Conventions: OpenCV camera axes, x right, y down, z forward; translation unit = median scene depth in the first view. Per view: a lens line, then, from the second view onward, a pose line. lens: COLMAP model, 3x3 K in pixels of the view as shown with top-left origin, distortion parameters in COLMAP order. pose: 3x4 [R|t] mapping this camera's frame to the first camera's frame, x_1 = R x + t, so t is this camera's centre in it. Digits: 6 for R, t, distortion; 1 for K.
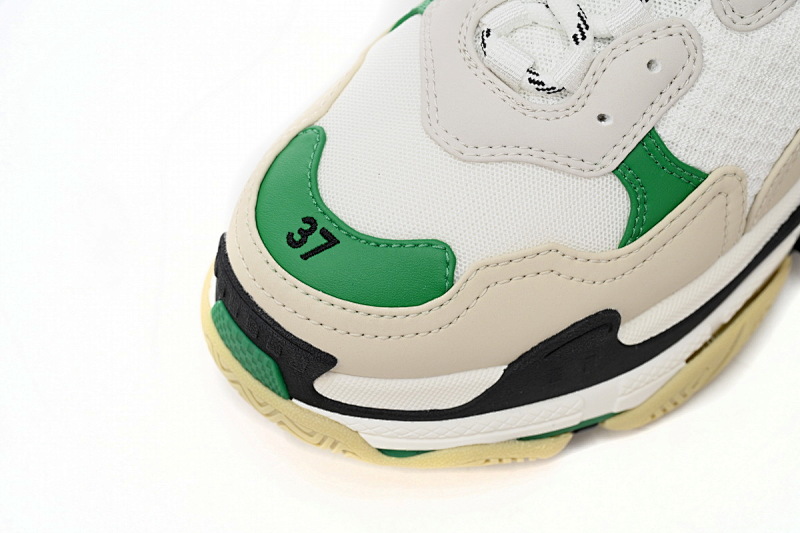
lens RADIAL K [[1576.0, 0, 399.7], [0, 1576.0, 265.6], [0, 0, 1]] dist [-0.039546, 0.000000]
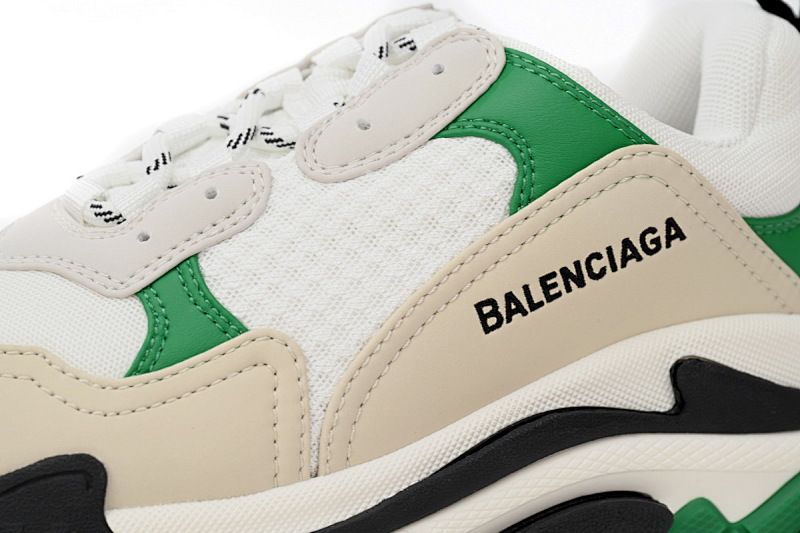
lens RADIAL K [[2044.0, 0, 400.5], [0, 2044.0, 266.1], [0, 0, 1]] dist [-0.069067, 0.000000]
pose [[0.934950, 0.101235, -0.340029, 0.648997], [-0.309459, 0.701418, -0.642065, 0.603105], [0.173503, 0.705524, 0.687119, 0.246625]]
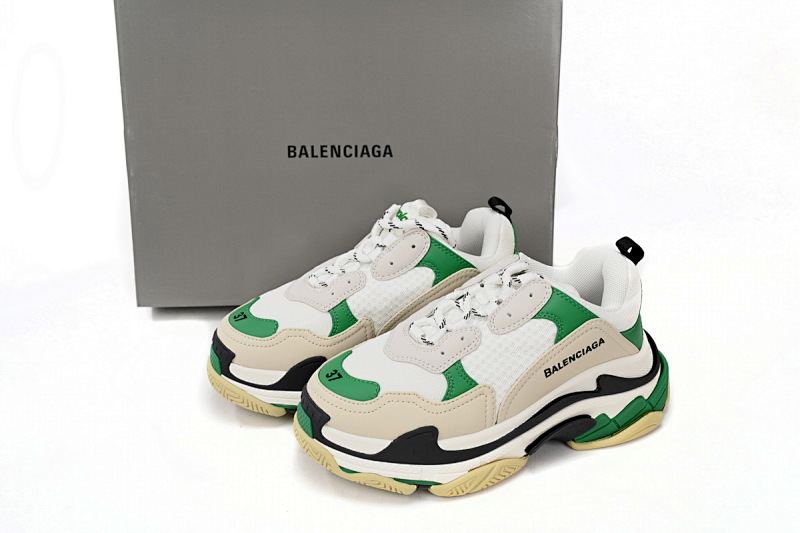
lens RADIAL K [[890.3, 0, 401.5], [0, 890.3, 267.9], [0, 0, 1]] dist [0.021492, 0.000000]
pose [[0.960423, 0.149960, -0.234733, 0.407837], [-0.251607, 0.828605, -0.500109, 0.593884], [0.119504, 0.539376, 0.833542, -0.423799]]
